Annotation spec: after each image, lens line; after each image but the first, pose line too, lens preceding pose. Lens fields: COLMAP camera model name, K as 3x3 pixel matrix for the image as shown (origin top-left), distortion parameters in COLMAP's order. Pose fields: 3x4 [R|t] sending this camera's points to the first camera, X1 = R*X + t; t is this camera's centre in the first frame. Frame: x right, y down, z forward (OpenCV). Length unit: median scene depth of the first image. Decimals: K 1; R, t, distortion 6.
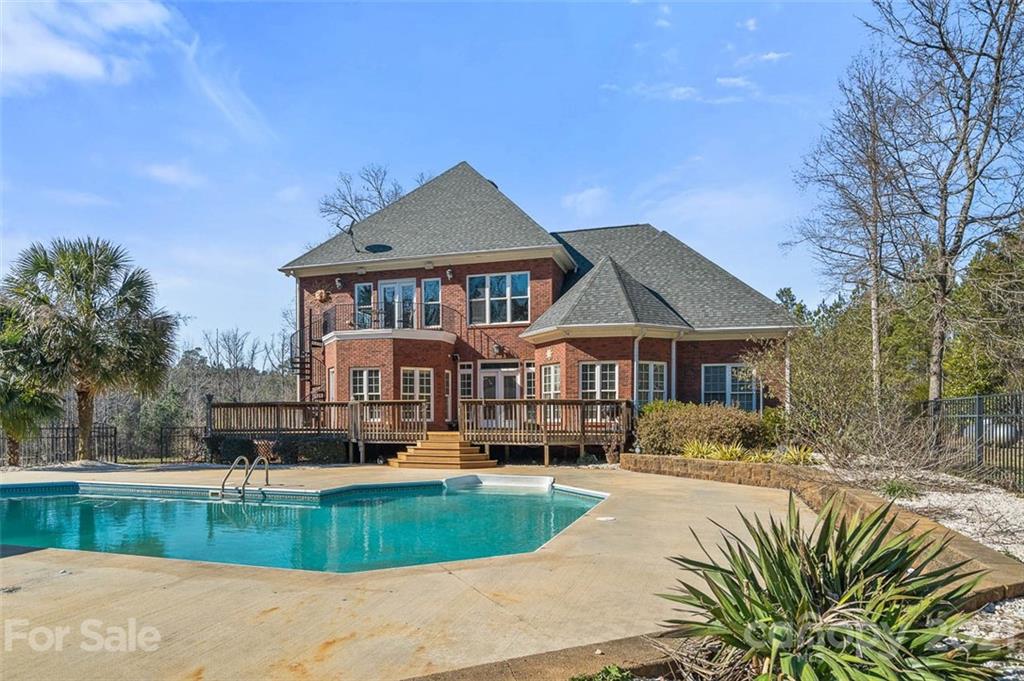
lens RADIAL K [[619.1, 0, 511.5], [0, 619.1, 406.6], [0, 0, 1]] dist [0.002980, 0.000092]
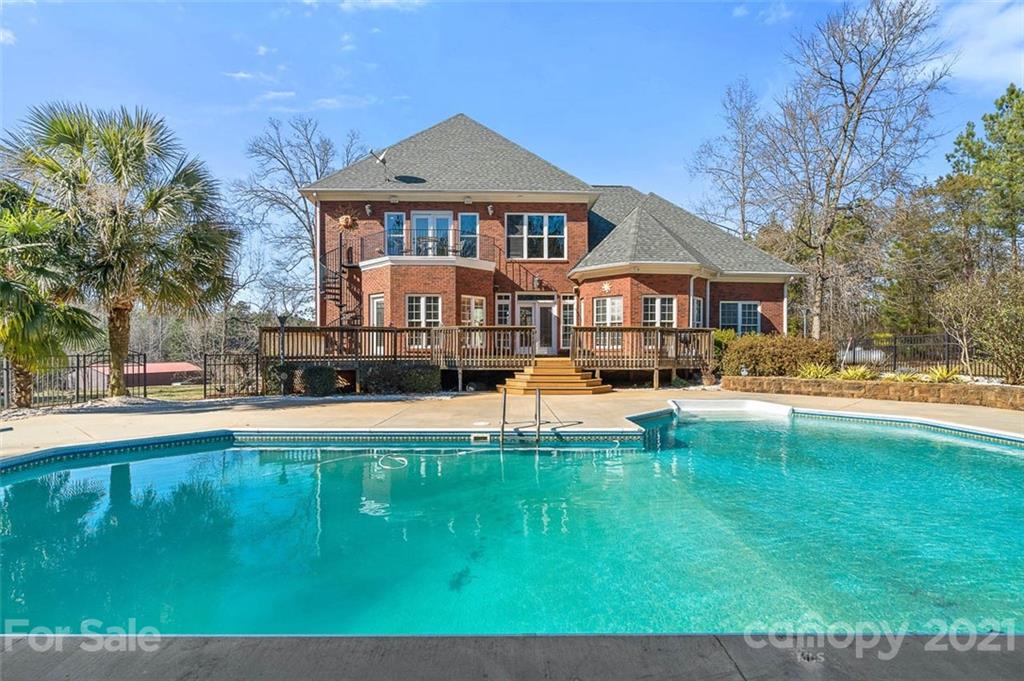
lens RADIAL K [[470.6, 0, 508.7], [0, 470.6, 339.4], [0, 0, 1]] dist [-0.003321, -0.000164]
pose [[0.947036, 0.007791, 0.321033, -0.337608], [-0.007532, 0.999970, -0.002049, 0.010034], [-0.321039, -0.000477, 0.947066, 0.231604]]
